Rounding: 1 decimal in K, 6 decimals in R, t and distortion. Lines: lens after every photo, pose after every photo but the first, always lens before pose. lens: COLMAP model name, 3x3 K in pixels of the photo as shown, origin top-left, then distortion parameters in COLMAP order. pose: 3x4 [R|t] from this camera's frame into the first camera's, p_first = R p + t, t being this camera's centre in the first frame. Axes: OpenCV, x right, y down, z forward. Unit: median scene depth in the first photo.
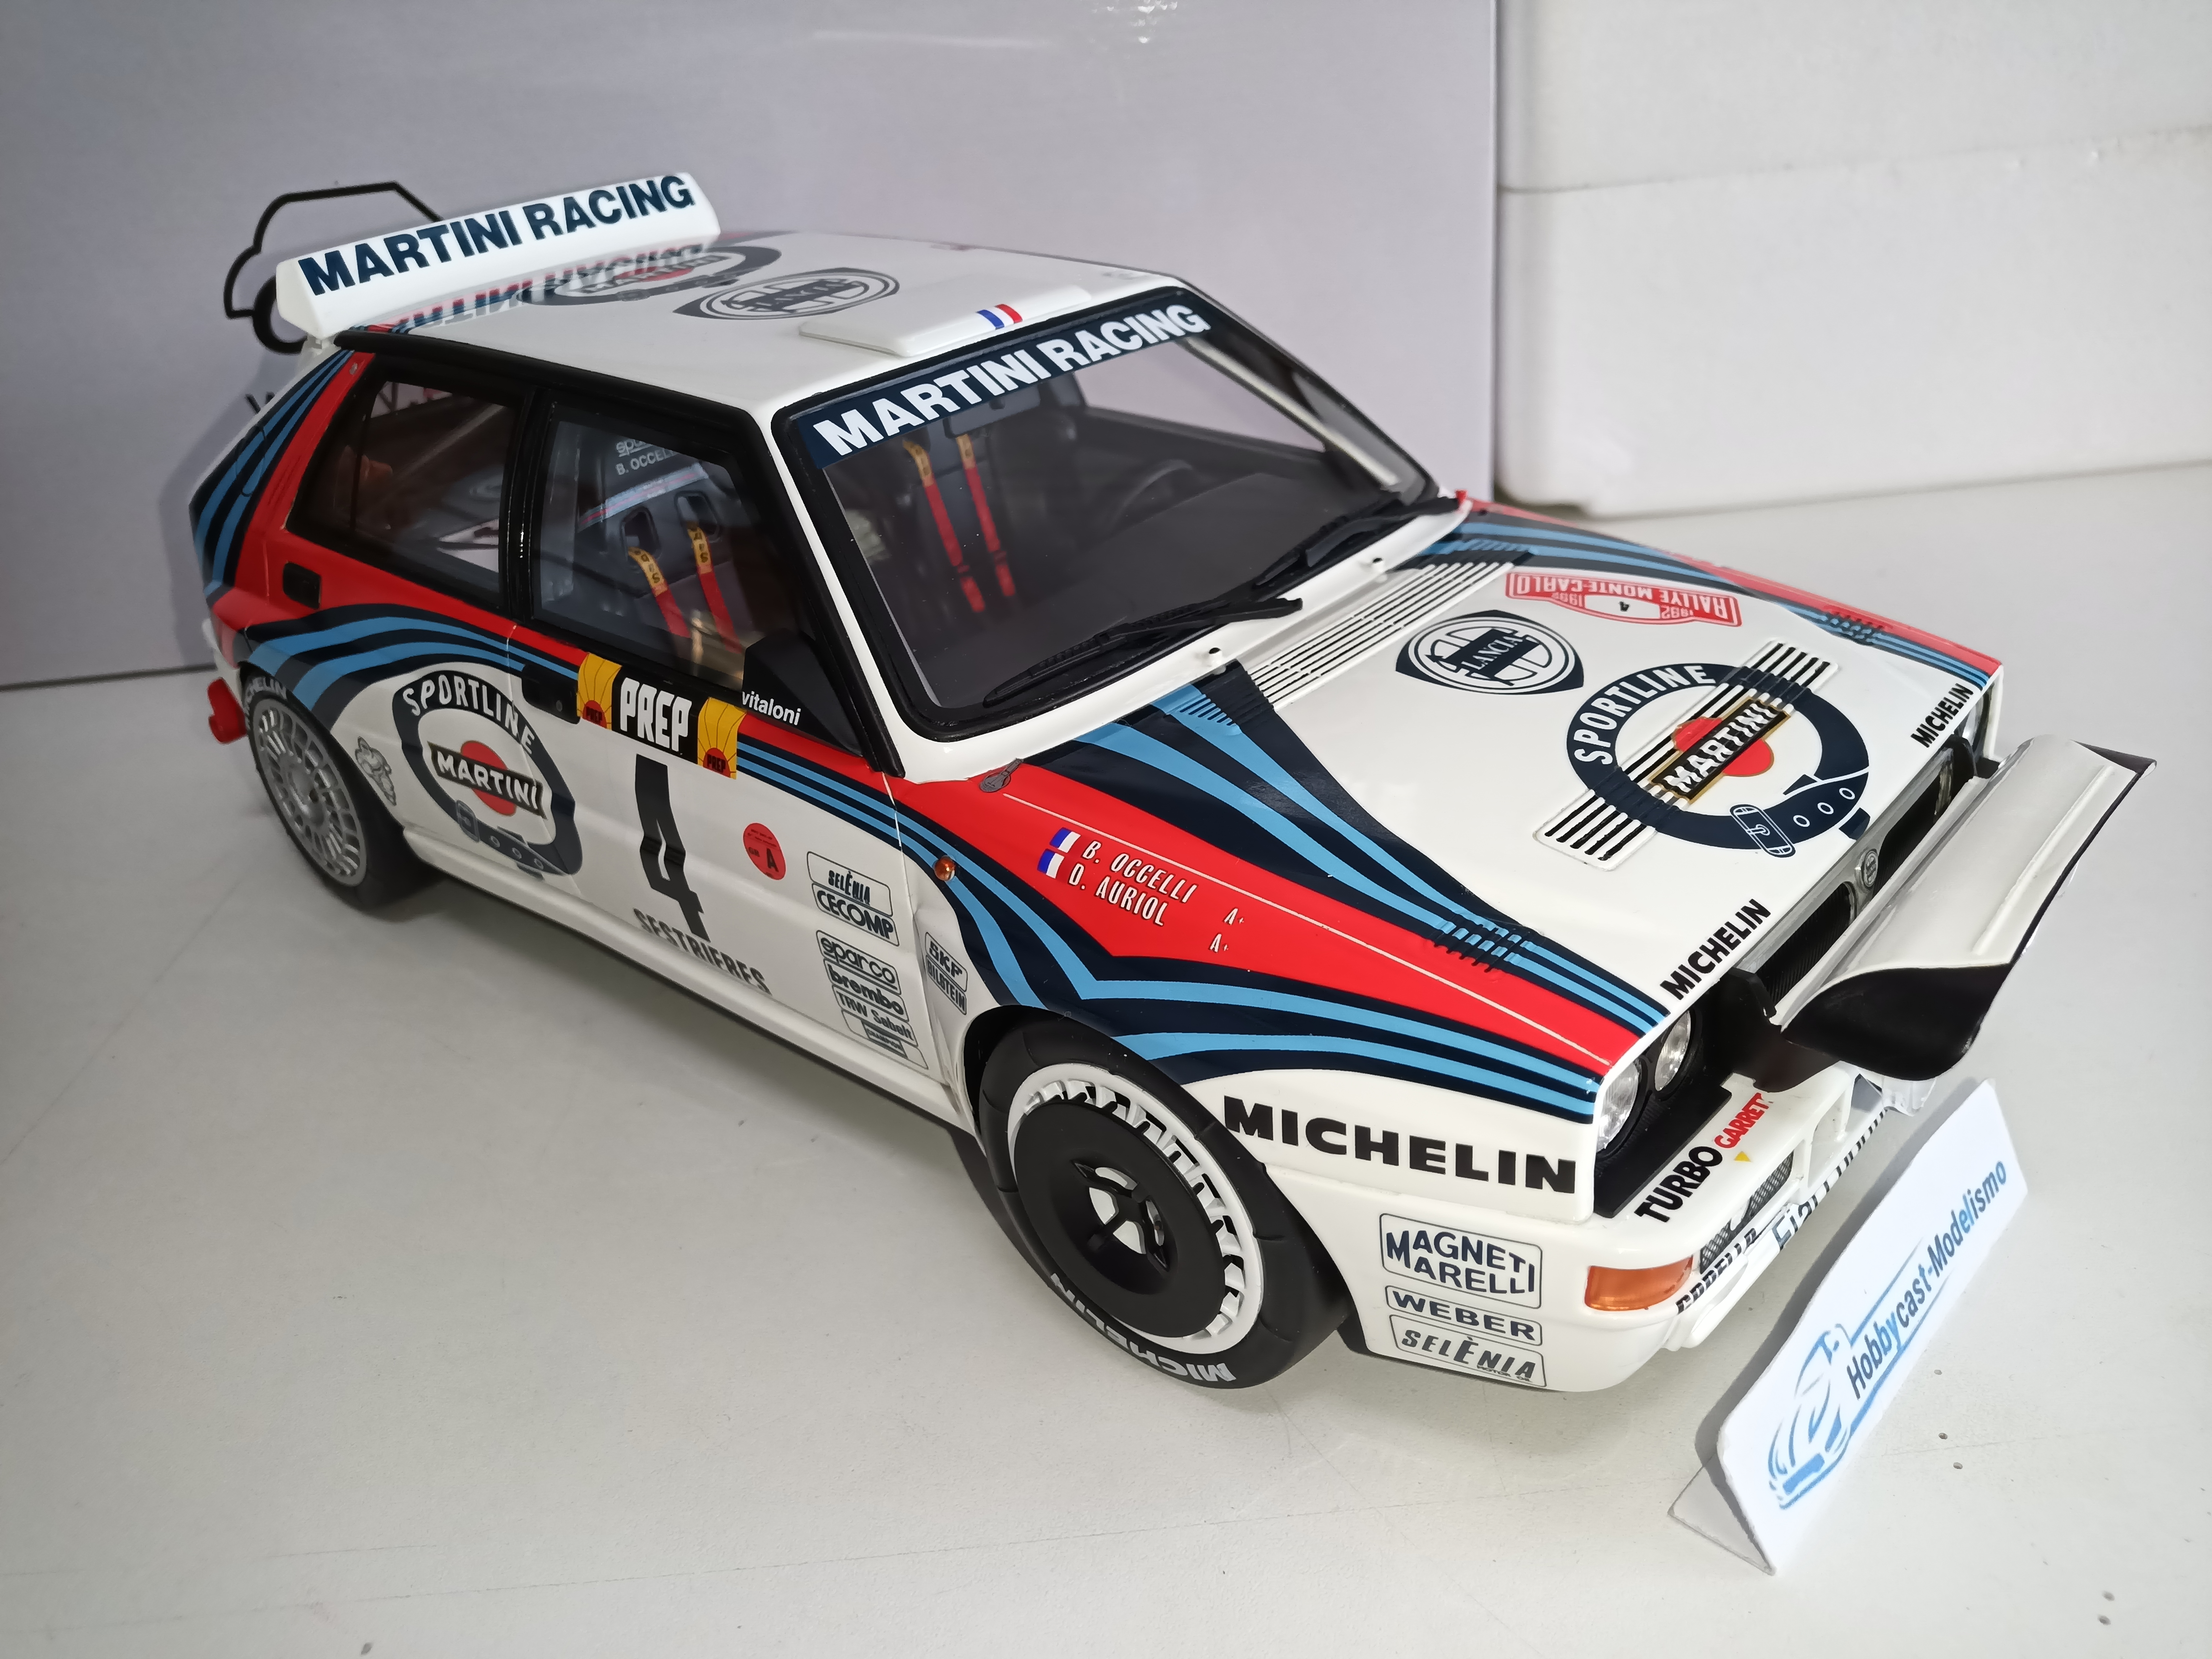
lens RADIAL K [[1718.4, 0, 1114.7], [0, 1718.4, 827.0], [0, 0, 1]] dist [0.065654, -0.181162]
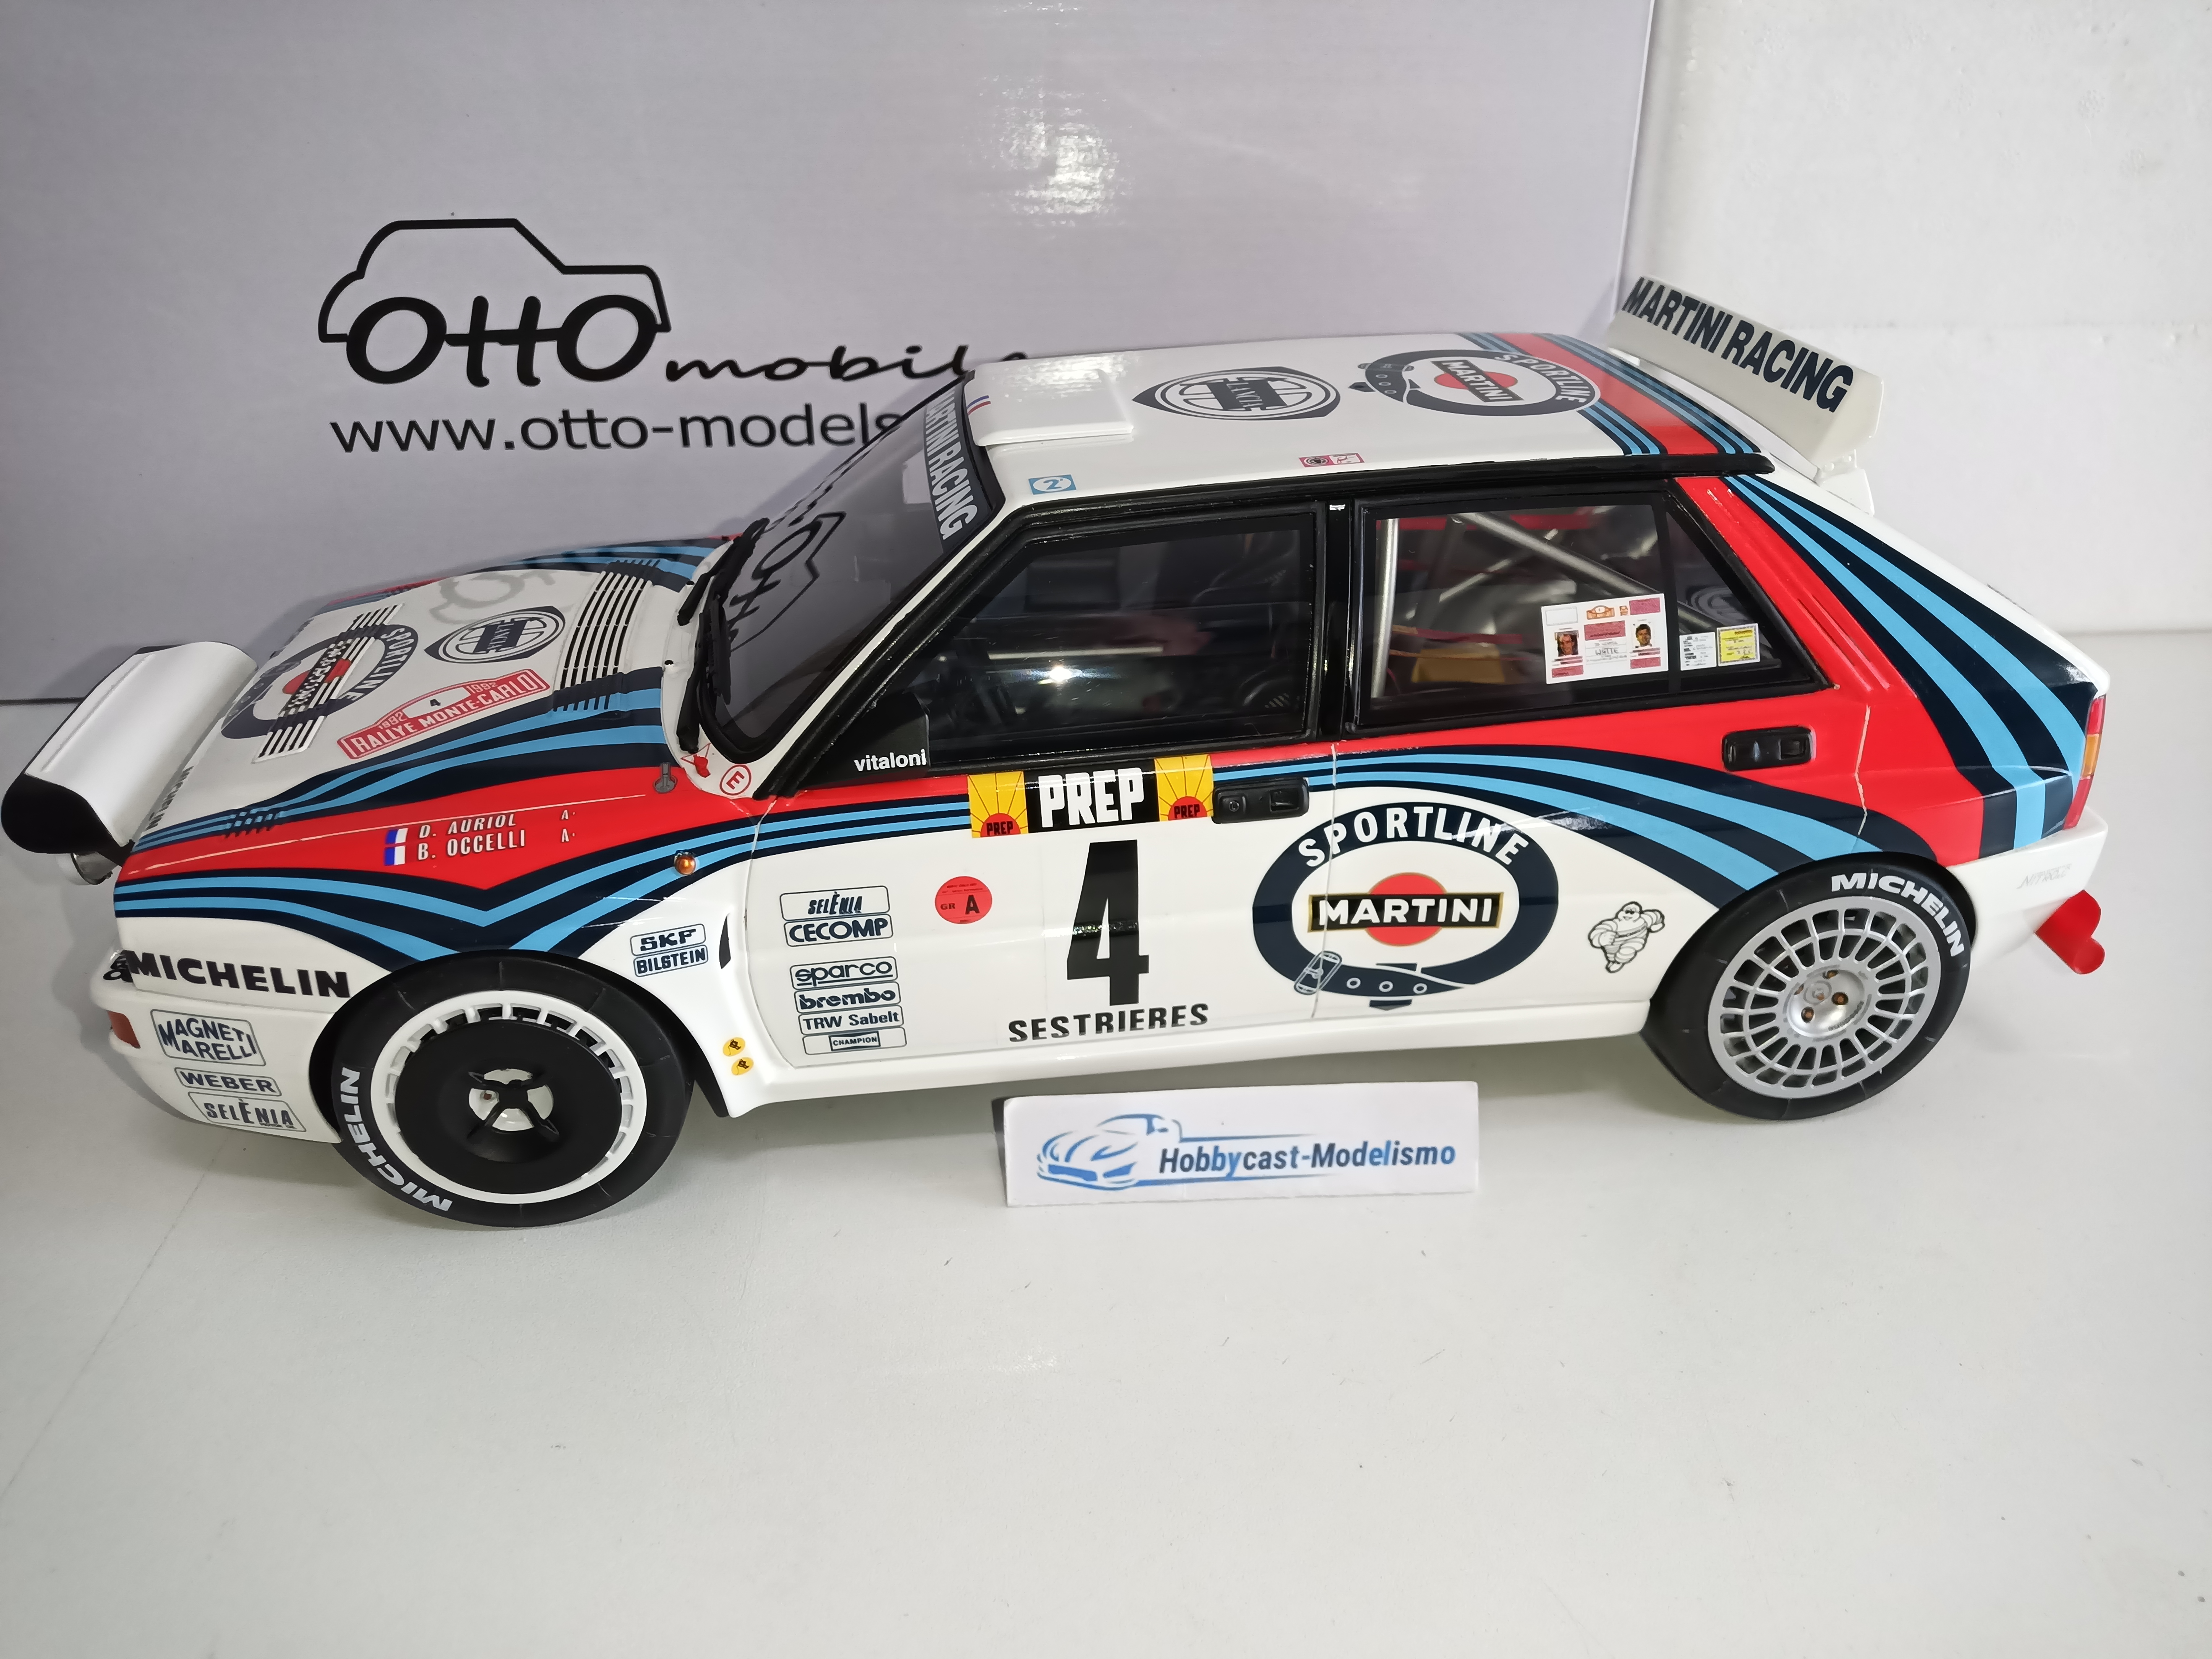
lens RADIAL K [[1683.0, 0, 1117.0], [0, 1683.0, 827.2], [0, 0, 1]] dist [0.075781, -0.172396]
pose [[-0.652351, 0.434167, -0.621238, 0.800693], [-0.304669, 0.600306, 0.739465, -1.148644], [0.693985, 0.671663, -0.259333, 1.803359]]
